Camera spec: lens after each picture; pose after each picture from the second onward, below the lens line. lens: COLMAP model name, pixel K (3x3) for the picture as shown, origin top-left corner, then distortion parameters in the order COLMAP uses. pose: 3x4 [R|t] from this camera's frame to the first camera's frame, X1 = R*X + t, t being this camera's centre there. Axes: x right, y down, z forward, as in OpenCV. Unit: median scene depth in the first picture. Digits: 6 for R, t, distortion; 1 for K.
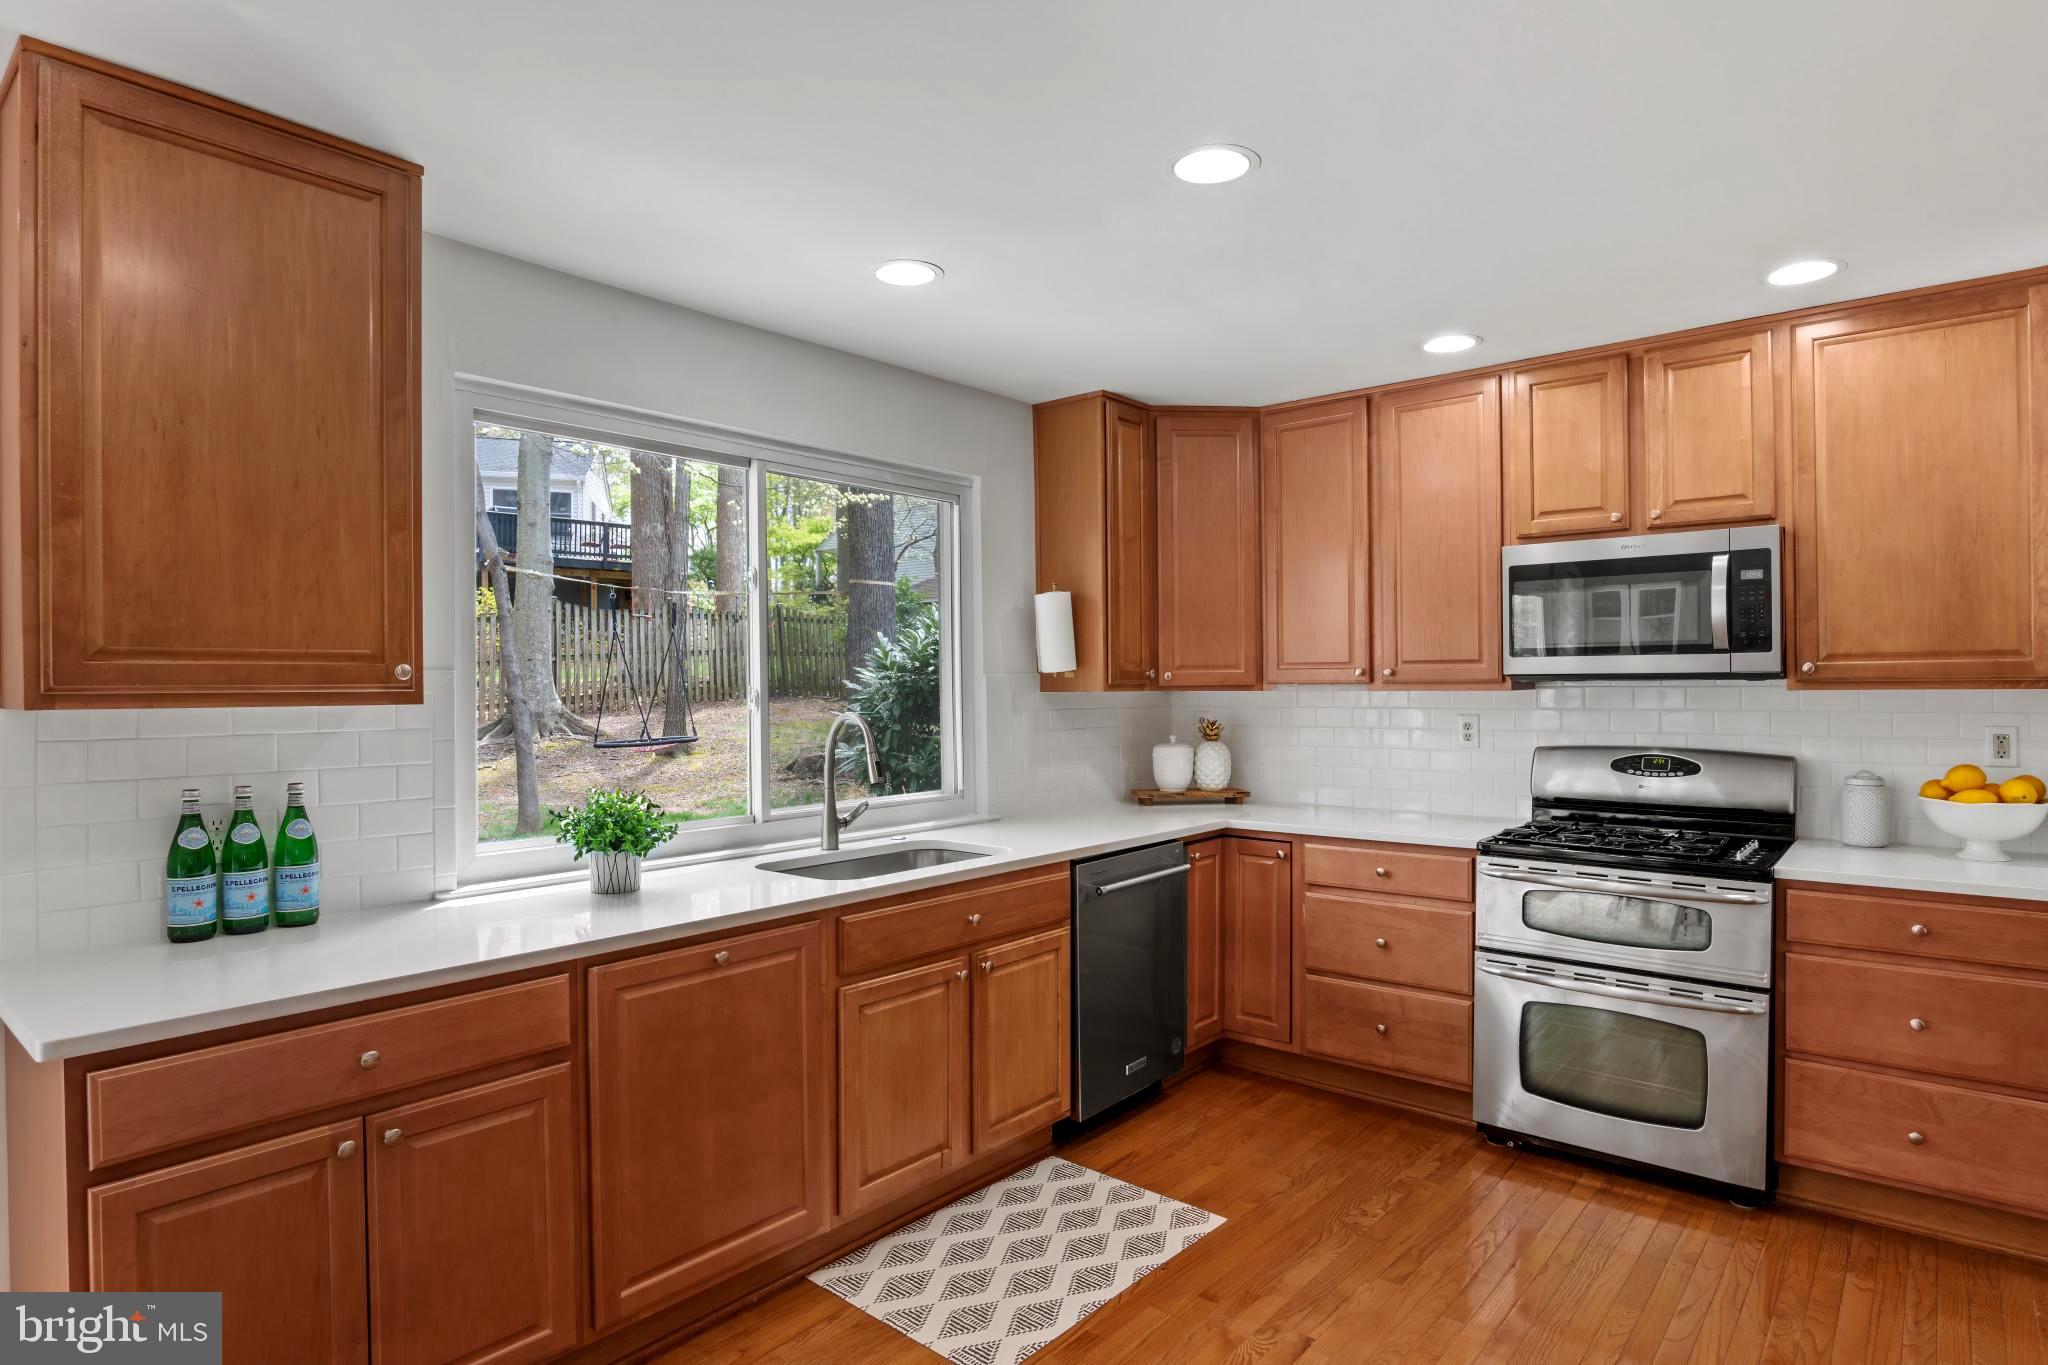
lens RADIAL K [[1109.2, 0, 1039.6], [0, 1109.2, 687.9], [0, 0, 1]] dist [-0.033347, 0.006607]
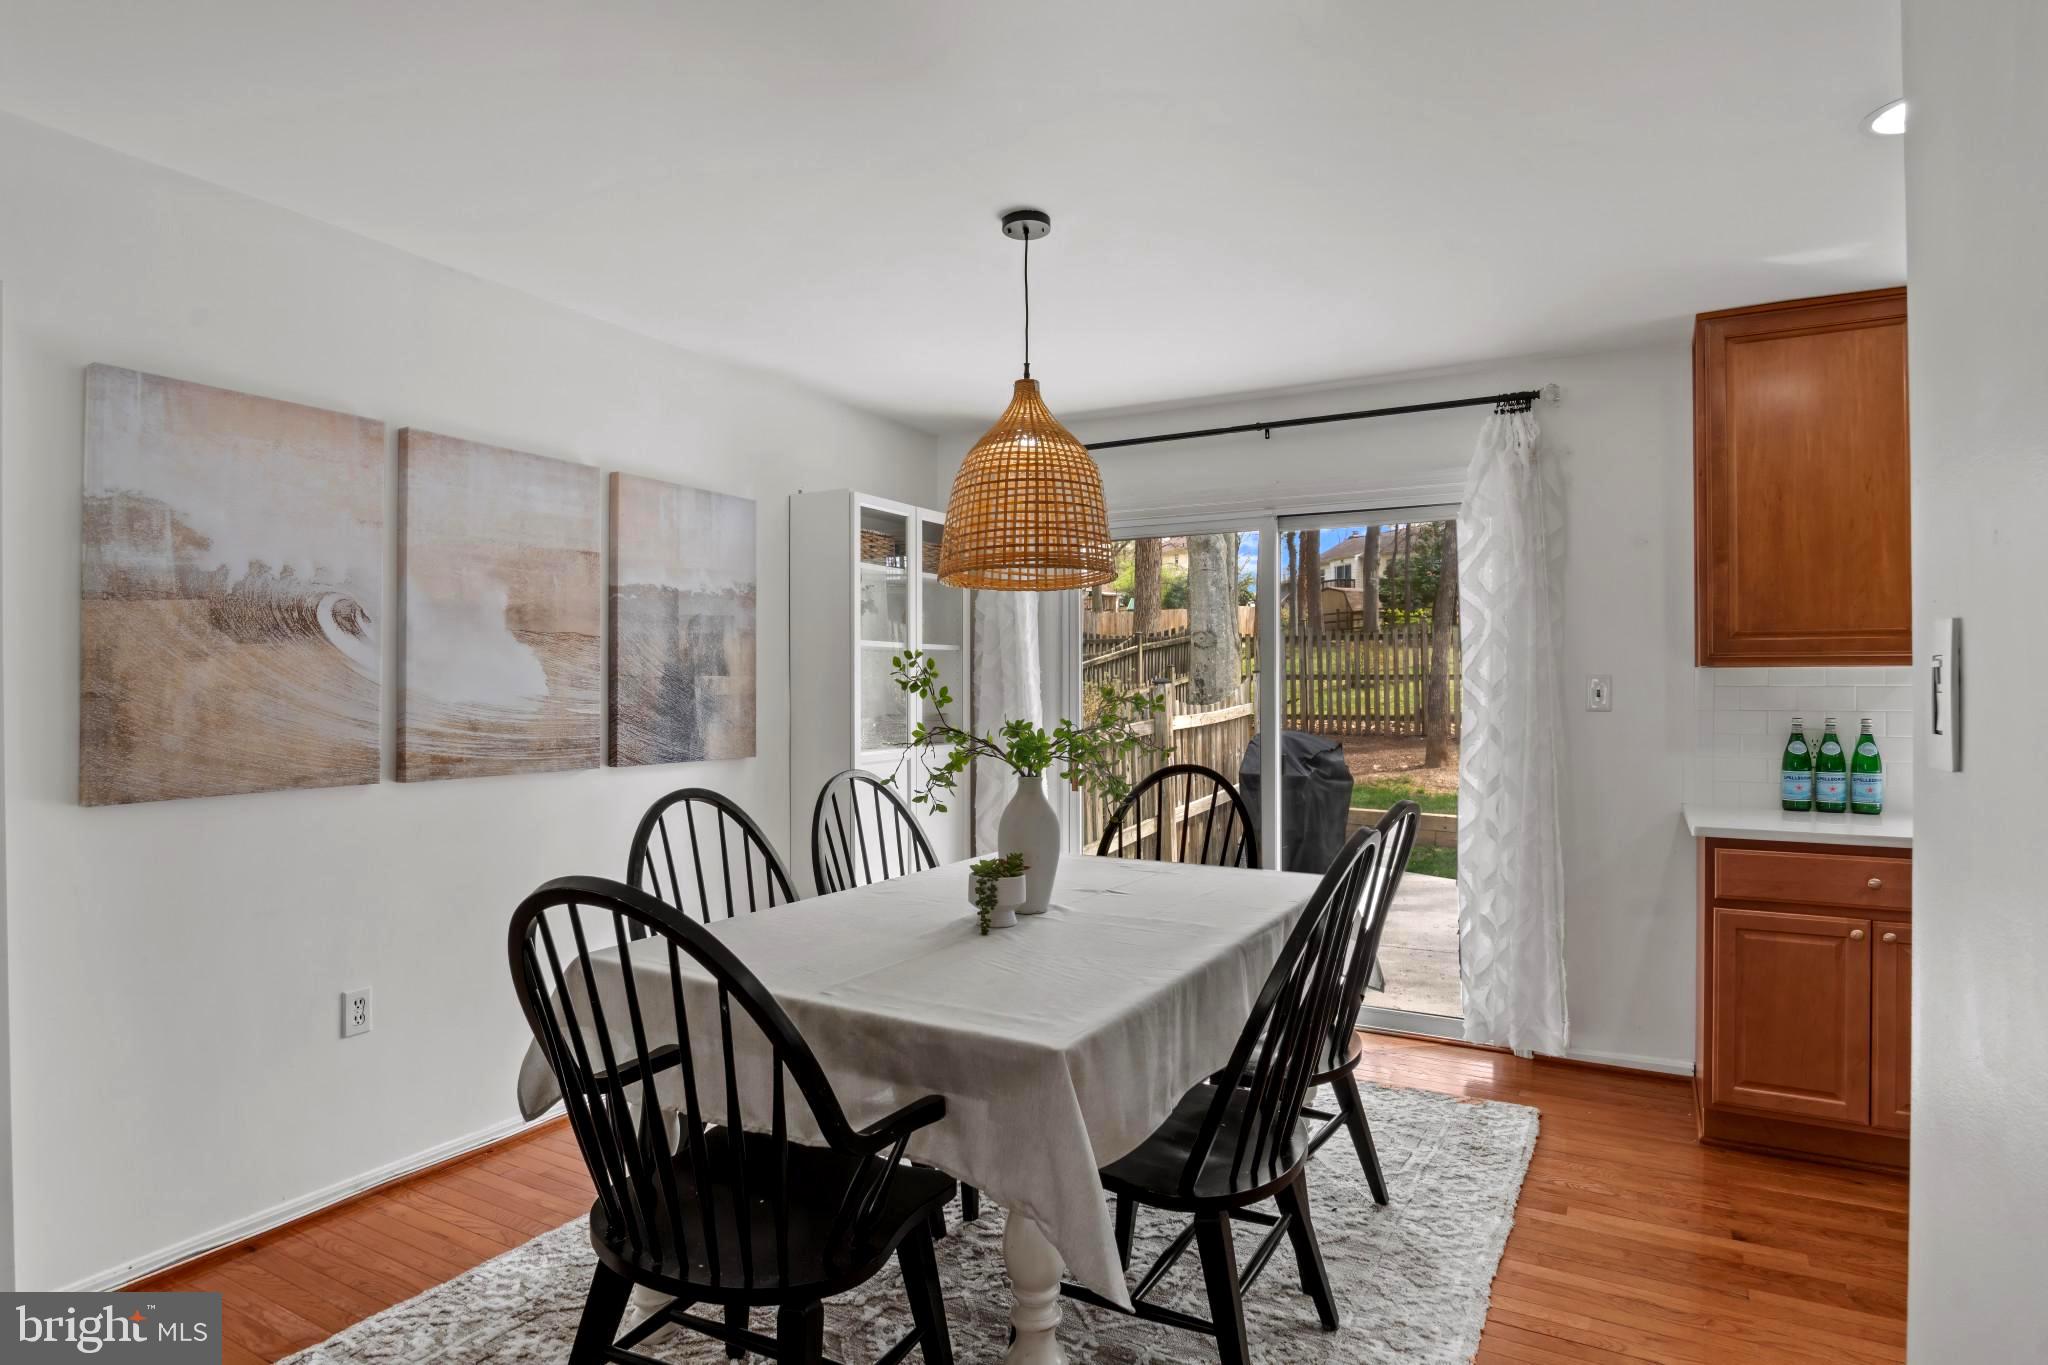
lens RADIAL K [[1109.2, 0, 1026.5], [0, 1109.2, 687.0], [0, 0, 1]] dist [-0.033347, 0.006607]
pose [[0.184027, 0.007167, -0.982895, 0.342858], [-0.003669, 0.999971, 0.006605, 0.022520], [0.982914, 0.002391, 0.184048, -0.242641]]
